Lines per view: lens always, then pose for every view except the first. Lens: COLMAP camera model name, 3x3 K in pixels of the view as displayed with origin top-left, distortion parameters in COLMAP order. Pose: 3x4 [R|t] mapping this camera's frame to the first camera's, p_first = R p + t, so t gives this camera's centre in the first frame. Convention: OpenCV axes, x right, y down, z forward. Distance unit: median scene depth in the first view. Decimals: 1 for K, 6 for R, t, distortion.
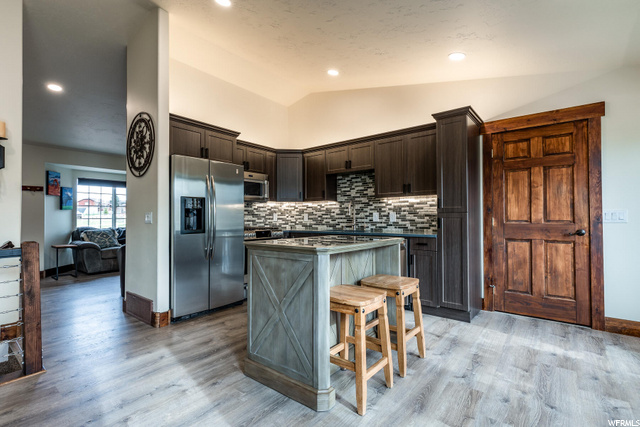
lens RADIAL K [[294.3, 0, 308.0], [0, 294.3, 213.2], [0, 0, 1]] dist [0.003757, 0.001563]
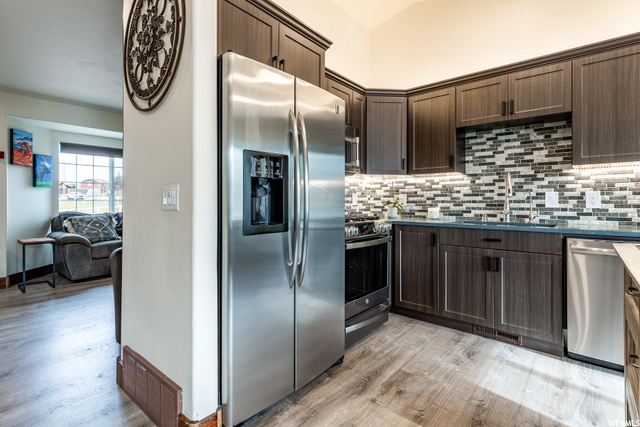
lens RADIAL K [[319.9, 0, 317.9], [0, 319.9, 201.5], [0, 0, 1]] dist [0.010529, -0.000705]
pose [[0.999705, 0.005966, -0.023527, -0.205616], [-0.005568, 0.999840, 0.016984, 0.007860], [0.023624, -0.016848, 0.999579, 0.348074]]
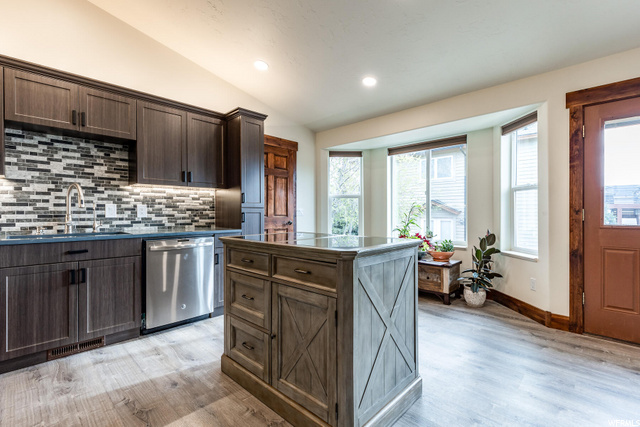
lens RADIAL K [[294.3, 0, 322.0], [0, 294.3, 213.8], [0, 0, 1]] dist [0.003757, 0.001563]
pose [[0.074820, 0.002191, 0.997195, -0.382301], [-0.017243, 0.999851, -0.000903, 0.011517], [-0.997048, -0.017127, 0.074847, 0.462328]]
